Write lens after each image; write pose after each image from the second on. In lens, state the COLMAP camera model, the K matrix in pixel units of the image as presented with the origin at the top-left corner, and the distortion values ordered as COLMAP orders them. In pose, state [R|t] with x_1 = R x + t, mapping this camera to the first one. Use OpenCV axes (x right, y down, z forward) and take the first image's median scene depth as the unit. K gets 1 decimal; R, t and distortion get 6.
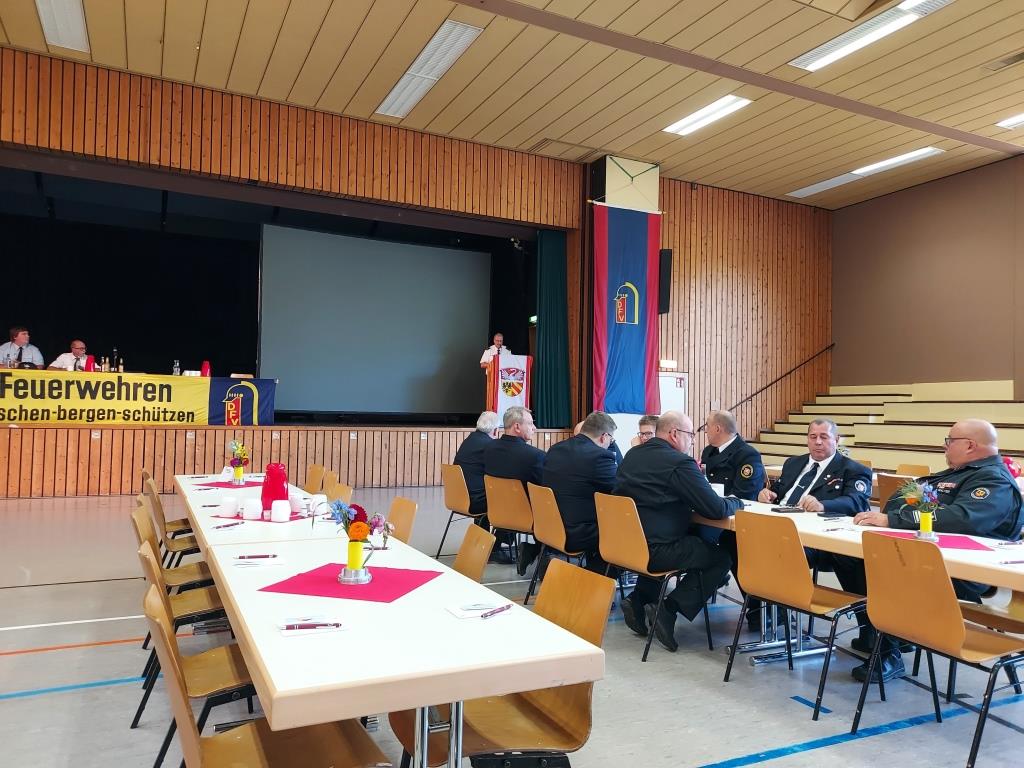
lens RADIAL K [[747.8, 0, 512.0], [0, 747.8, 384.0], [0, 0, 1]] dist [0.026136, -0.009426]
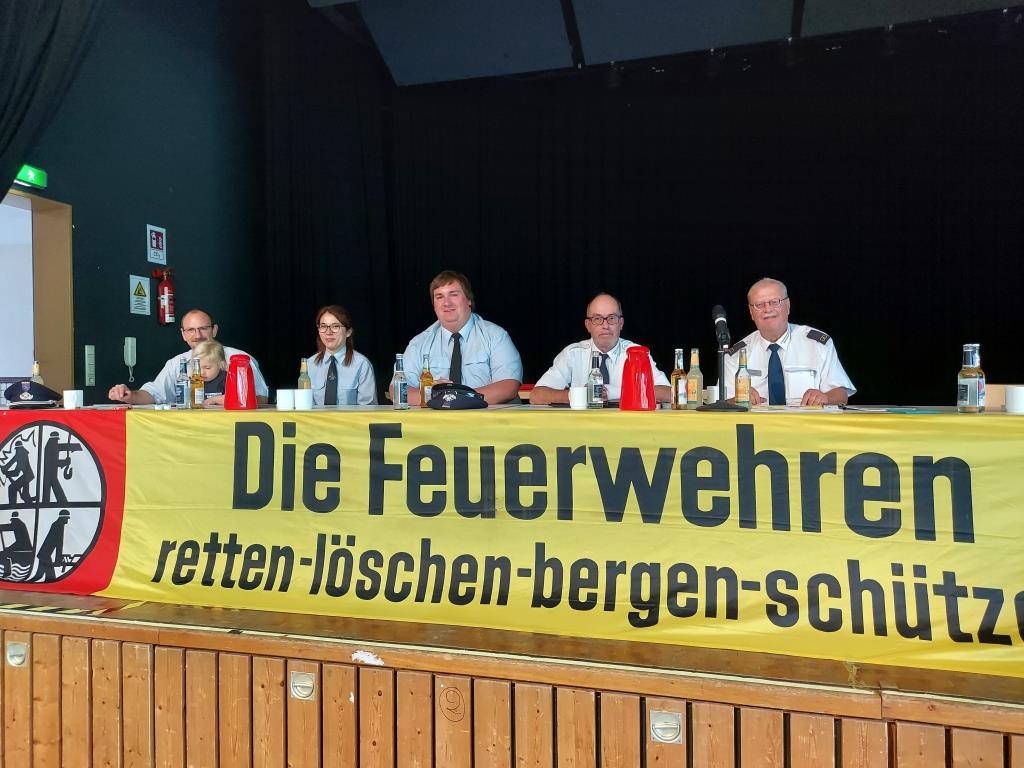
lens RADIAL K [[747.8, 0, 512.0], [0, 747.8, 384.0], [0, 0, 1]] dist [0.026136, -0.009426]
pose [[0.745006, -0.022837, -0.666667, -0.422731], [0.048979, 0.998589, 0.020527, -0.032621], [0.665258, -0.047946, 0.745073, 0.784081]]
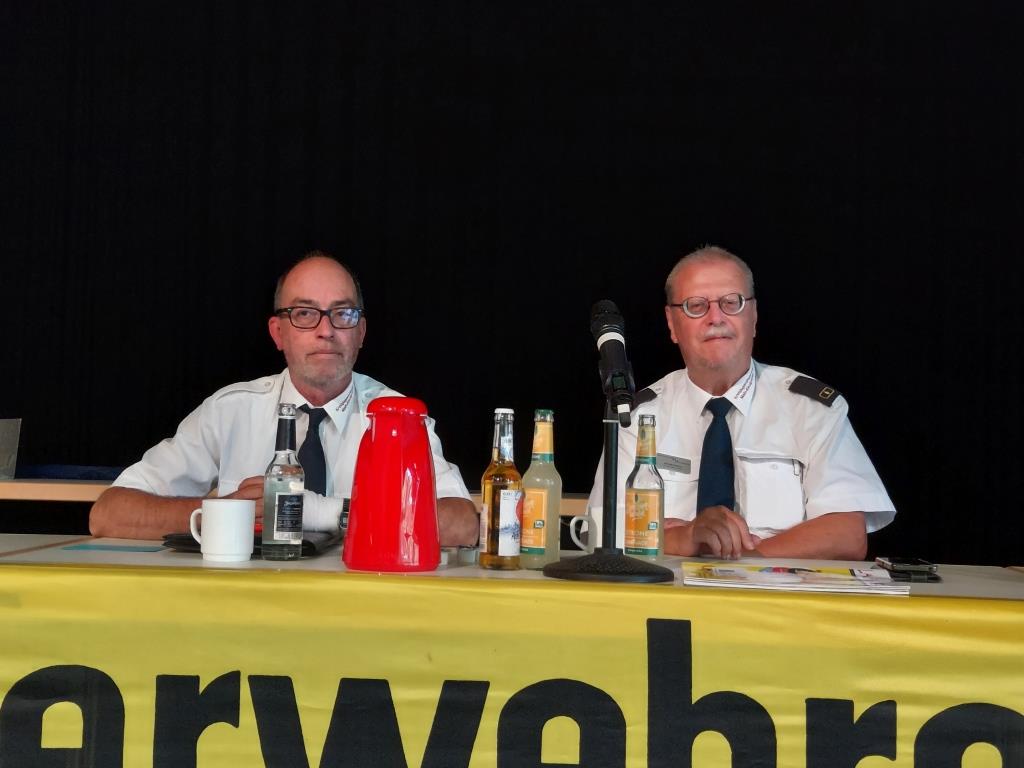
lens RADIAL K [[747.8, 0, 512.0], [0, 747.8, 384.0], [0, 0, 1]] dist [0.026136, -0.009426]
pose [[0.883191, 0.004153, -0.468995, -0.502613], [0.009459, 0.999600, 0.026665, -0.042190], [0.468918, -0.027986, 0.882798, 0.925415]]
